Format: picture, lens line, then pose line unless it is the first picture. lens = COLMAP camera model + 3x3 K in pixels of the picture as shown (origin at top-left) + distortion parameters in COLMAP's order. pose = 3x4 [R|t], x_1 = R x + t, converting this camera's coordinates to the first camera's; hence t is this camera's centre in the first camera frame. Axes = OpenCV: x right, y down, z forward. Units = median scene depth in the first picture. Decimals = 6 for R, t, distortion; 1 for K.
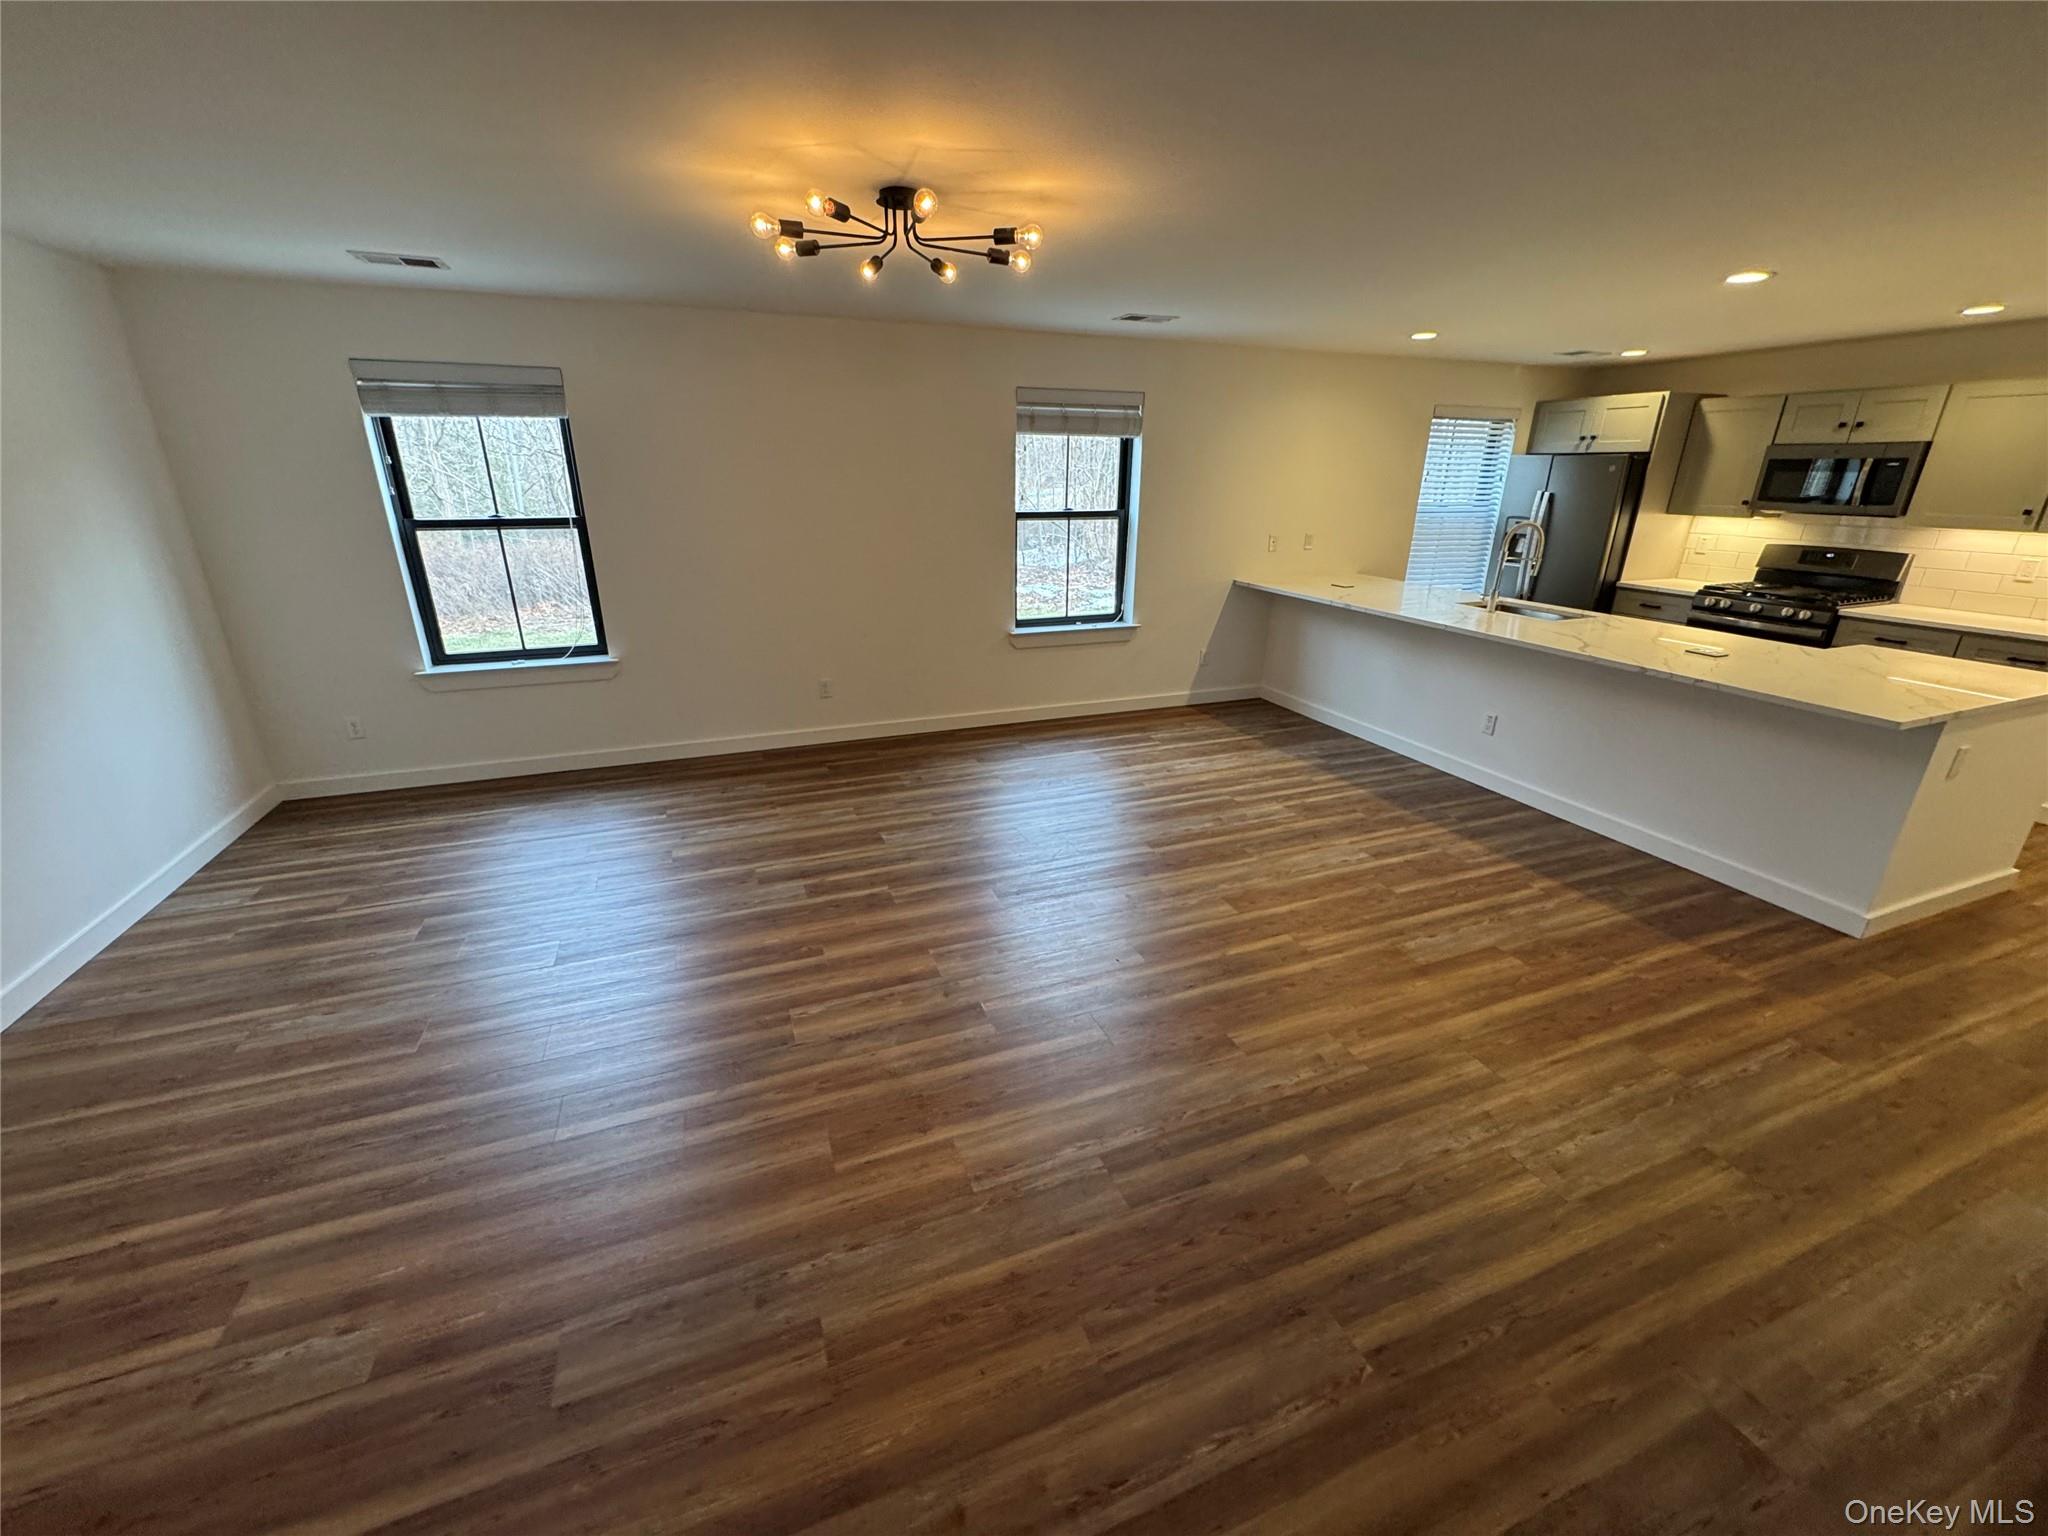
lens RADIAL K [[811.1, 0, 1022.2], [0, 811.1, 766.2], [0, 0, 1]] dist [-0.000920, -0.000378]
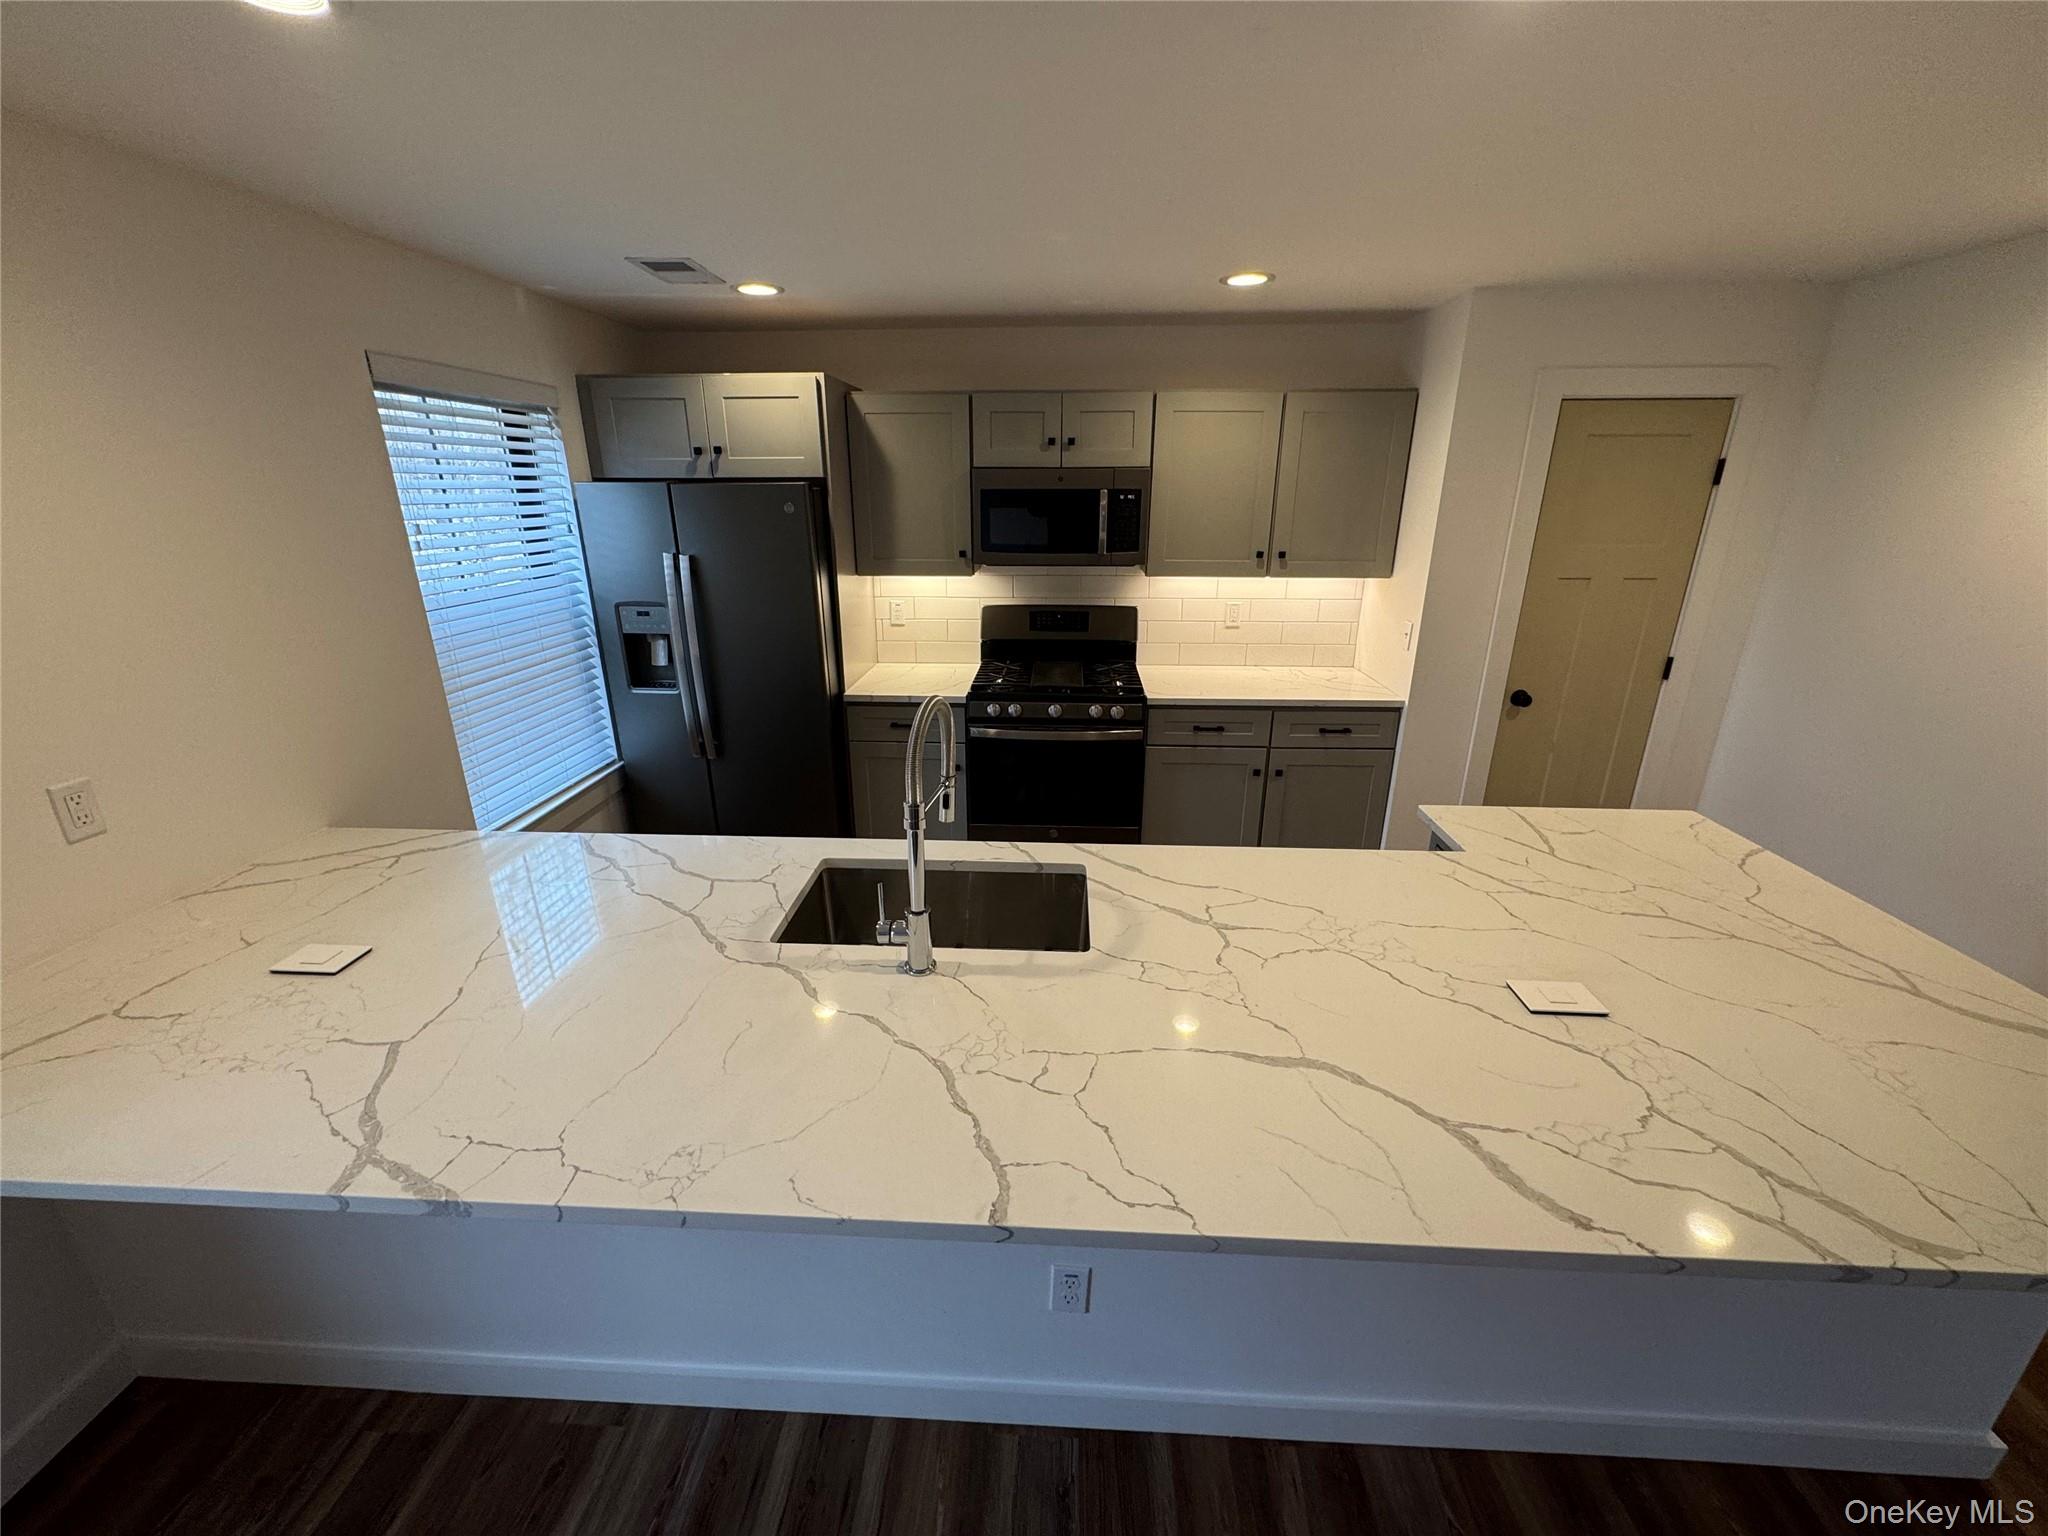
lens RADIAL K [[811.1, 0, 1022.2], [0, 811.1, 766.2], [0, 0, 1]] dist [-0.000920, -0.000378]
pose [[0.407693, -0.307740, 0.859699, 0.328428], [0.318230, 0.930356, 0.182119, -0.309341], [-0.855871, 0.199334, 0.477232, 0.776185]]
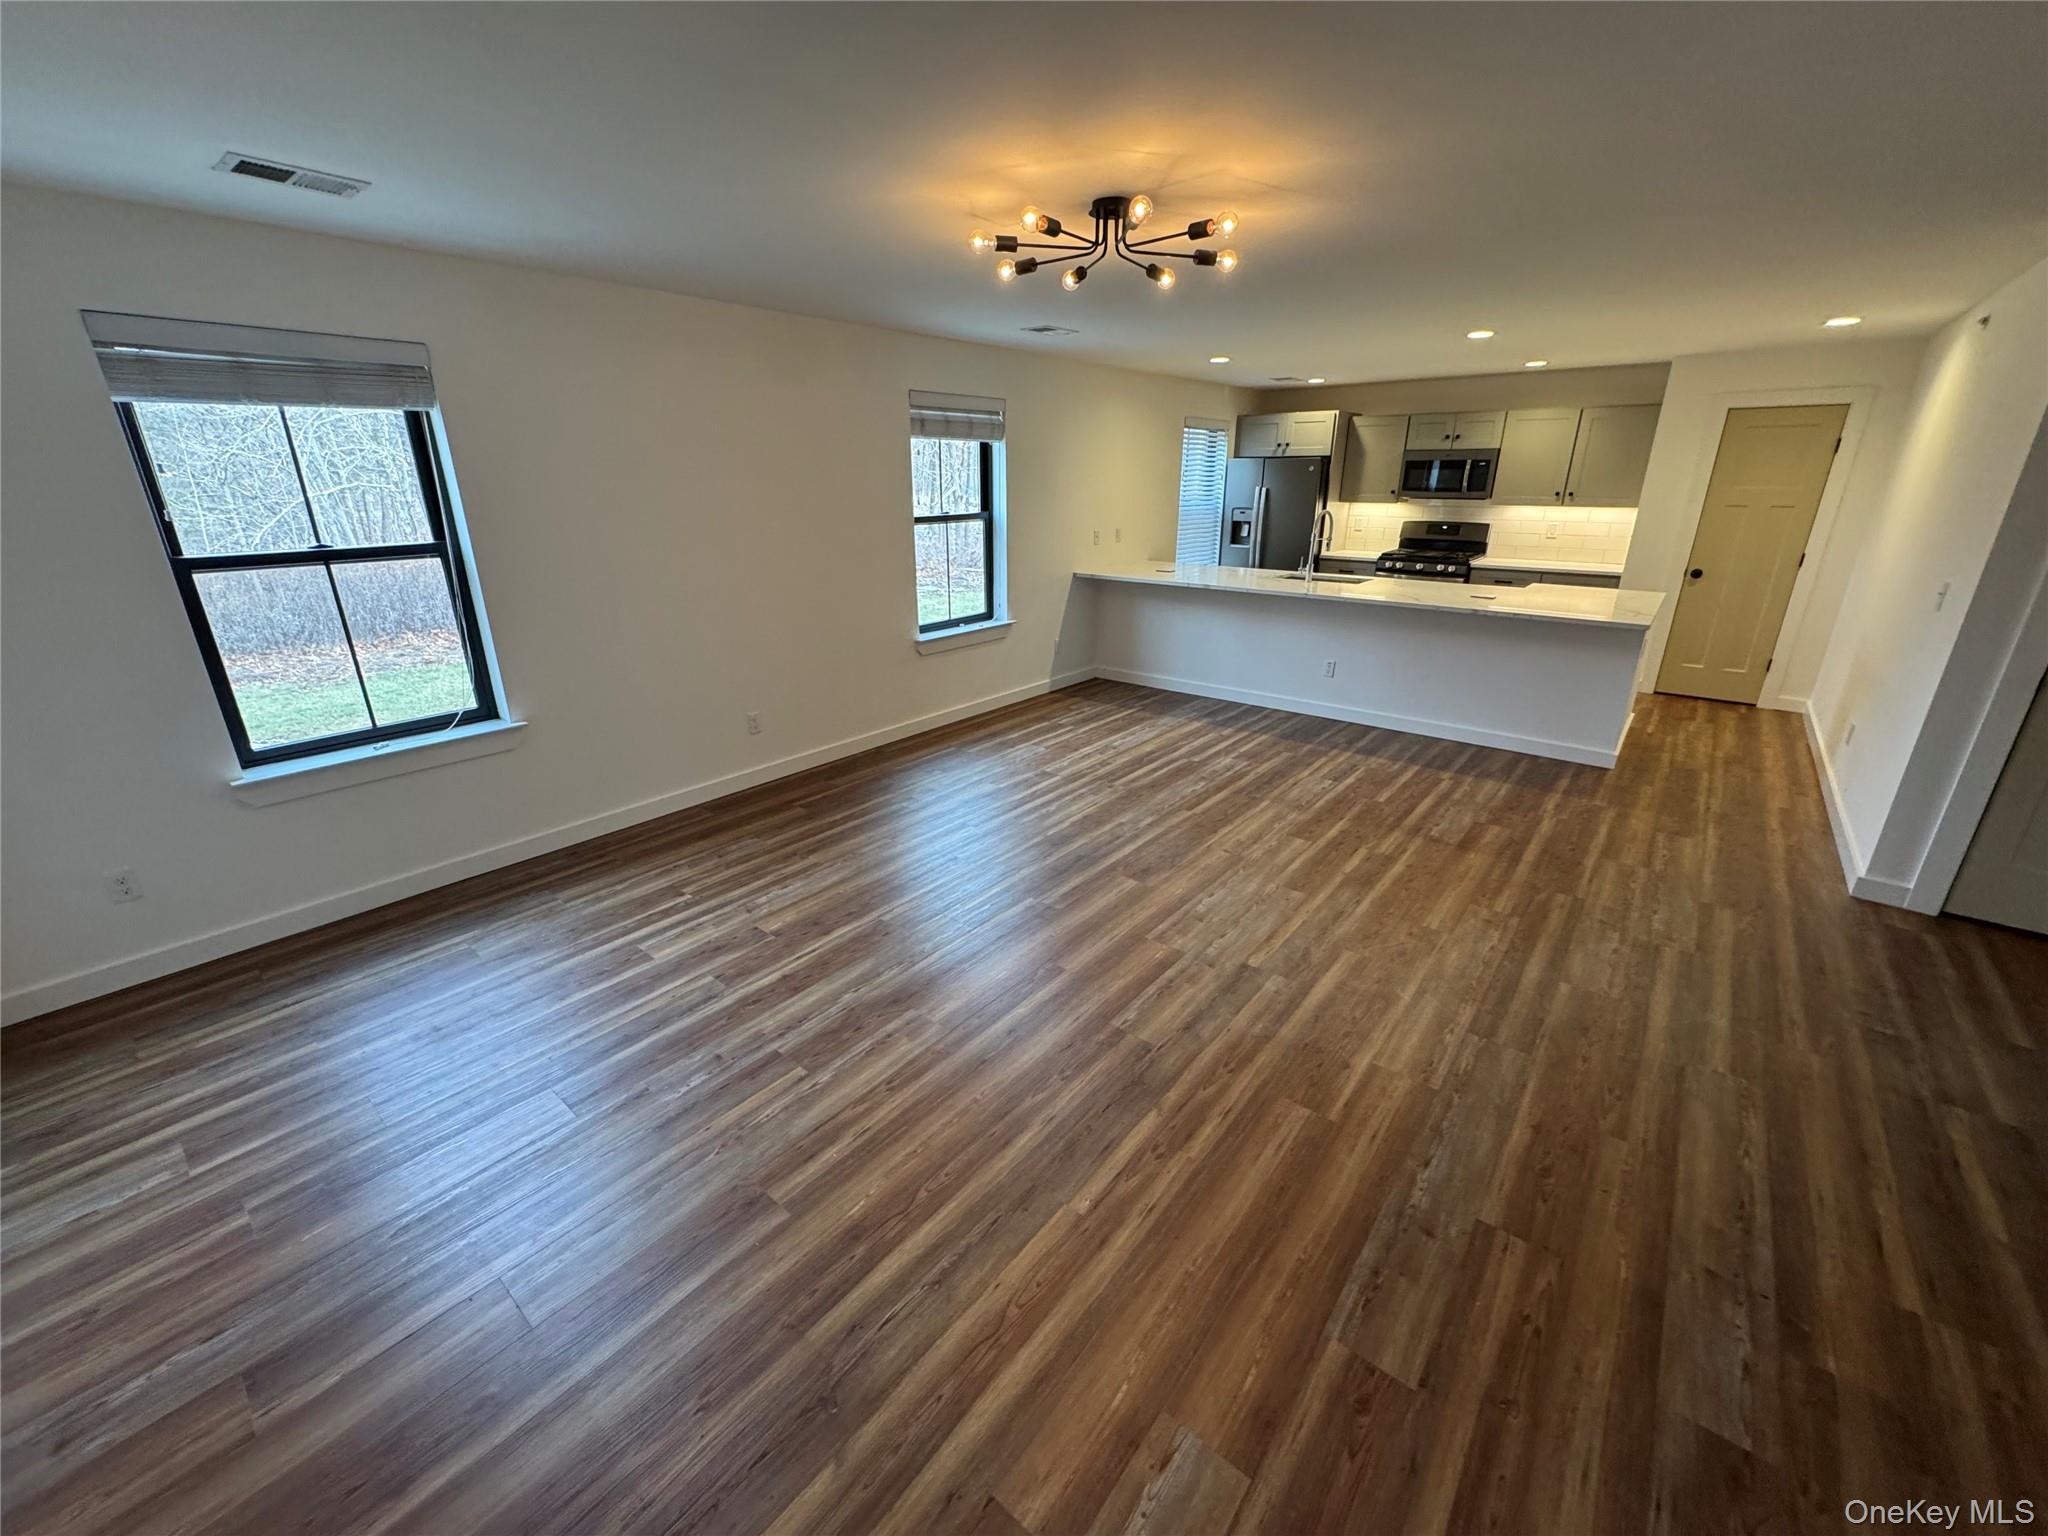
lens RADIAL K [[811.2, 0, 1021.3], [0, 811.2, 765.6], [0, 0, 1]] dist [-0.000324, -0.000248]
pose [[0.871738, -0.174783, 0.457738, -0.436450], [0.176982, 0.983462, 0.038472, -0.035545], [-0.456892, 0.047473, 0.888254, 0.091224]]
